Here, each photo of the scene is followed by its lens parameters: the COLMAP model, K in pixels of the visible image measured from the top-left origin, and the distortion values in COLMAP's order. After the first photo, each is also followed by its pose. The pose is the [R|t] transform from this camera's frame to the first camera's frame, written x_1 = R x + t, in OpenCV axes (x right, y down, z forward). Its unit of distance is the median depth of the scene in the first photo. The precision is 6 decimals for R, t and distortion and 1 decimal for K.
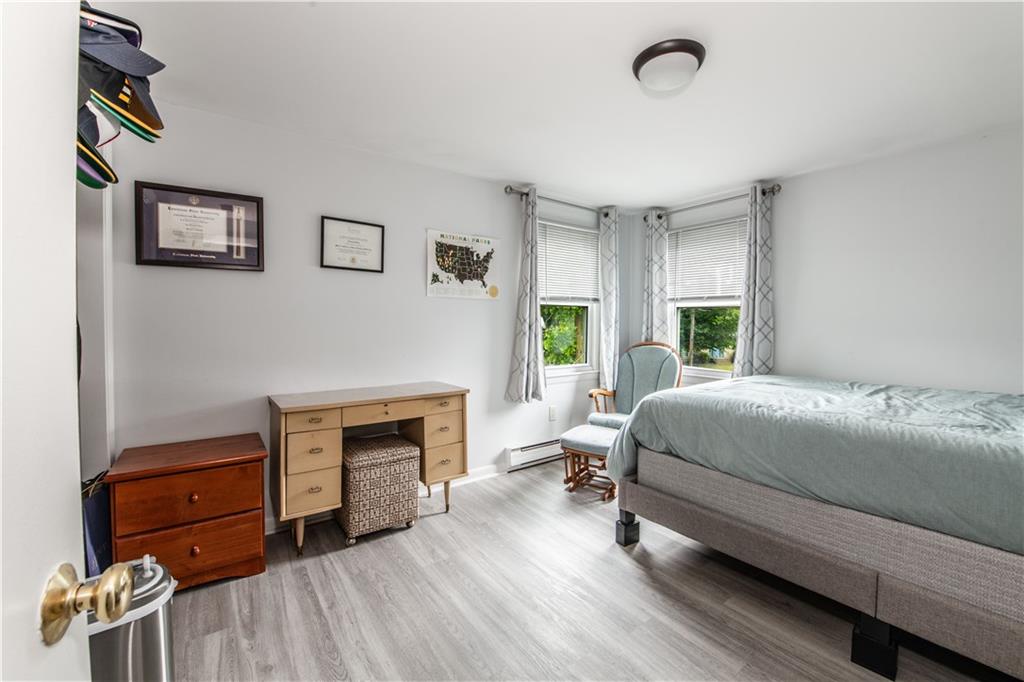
lens RADIAL K [[424.7, 0, 526.0], [0, 424.7, 344.0], [0, 0, 1]] dist [0.000337, -0.015733]
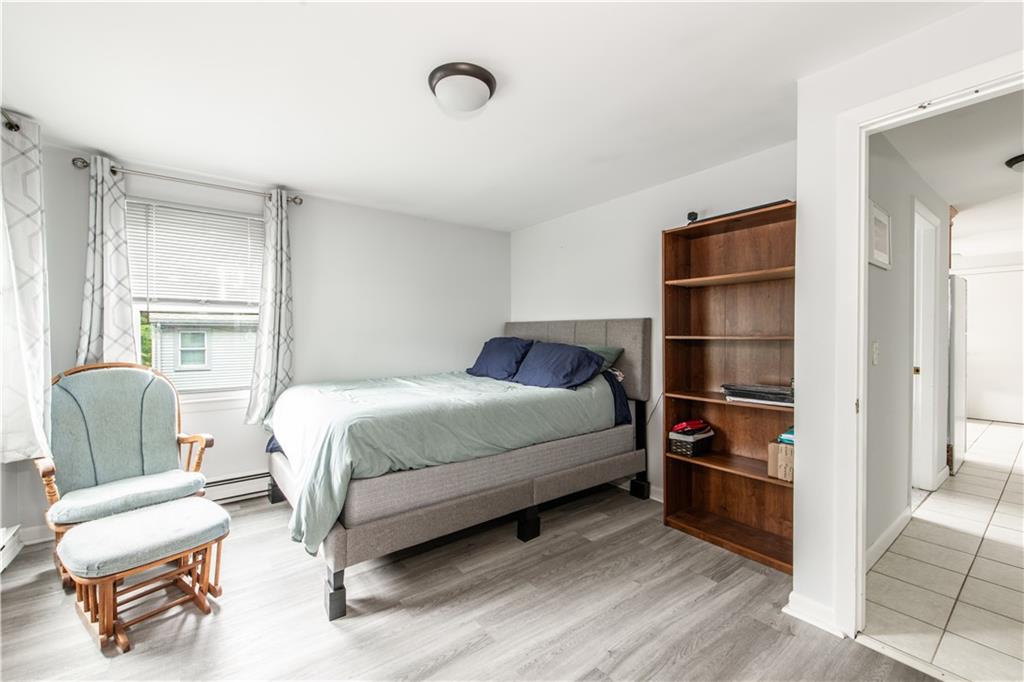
lens RADIAL K [[401.1, 0, 502.3], [0, 401.1, 345.4], [0, 0, 1]] dist [0.003450, -0.000228]
pose [[0.030807, -0.031966, 0.999014, -0.372336], [0.050939, 0.998240, 0.030370, -0.024465], [-0.998227, 0.049953, 0.032381, 0.498471]]
